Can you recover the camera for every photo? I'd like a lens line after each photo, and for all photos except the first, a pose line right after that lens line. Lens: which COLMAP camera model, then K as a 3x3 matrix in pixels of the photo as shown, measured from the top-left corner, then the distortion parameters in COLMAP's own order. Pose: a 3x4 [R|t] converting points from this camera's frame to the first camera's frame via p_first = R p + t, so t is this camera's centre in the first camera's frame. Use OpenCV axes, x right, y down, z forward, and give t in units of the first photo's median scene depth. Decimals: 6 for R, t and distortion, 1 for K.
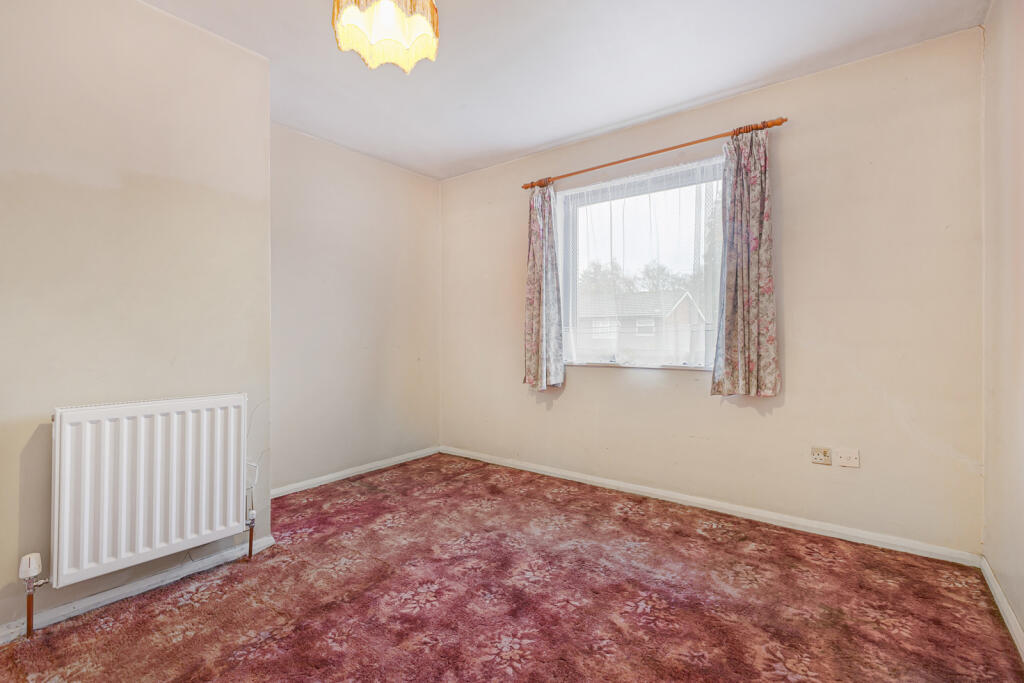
lens RADIAL K [[467.0, 0, 509.4], [0, 467.0, 334.1], [0, 0, 1]] dist [0.003258, -0.000225]
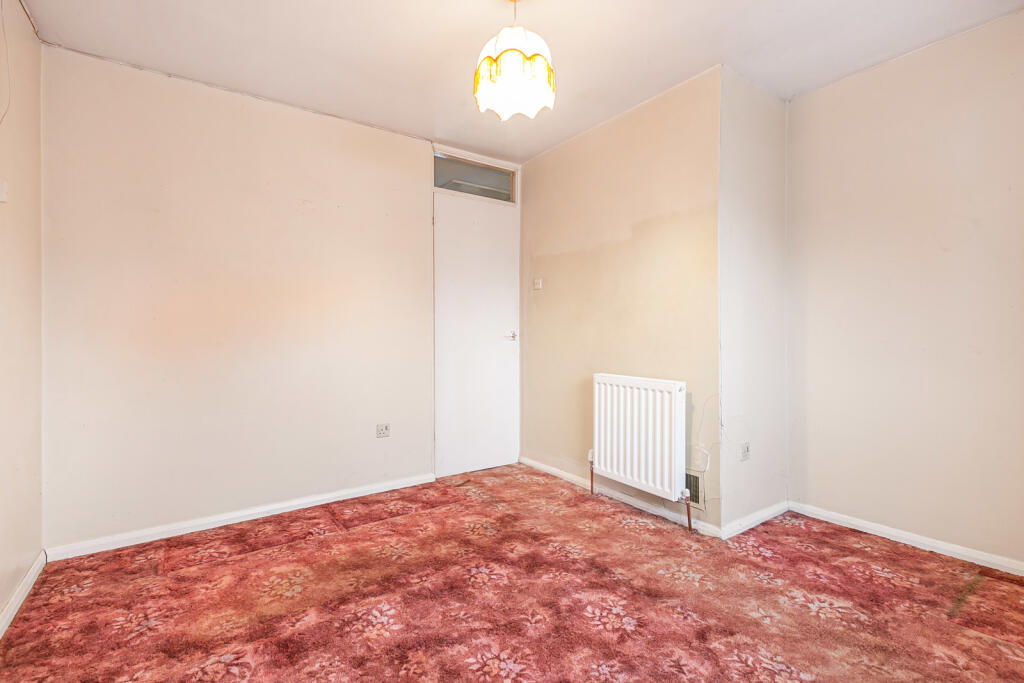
lens RADIAL K [[467.0, 0, 509.5], [0, 467.0, 337.2], [0, 0, 1]] dist [0.003258, -0.000225]
pose [[-0.294668, 0.012067, -0.955523, 0.620723], [0.009737, 0.999906, 0.009625, 0.001552], [0.955550, -0.006468, -0.294758, 0.910312]]
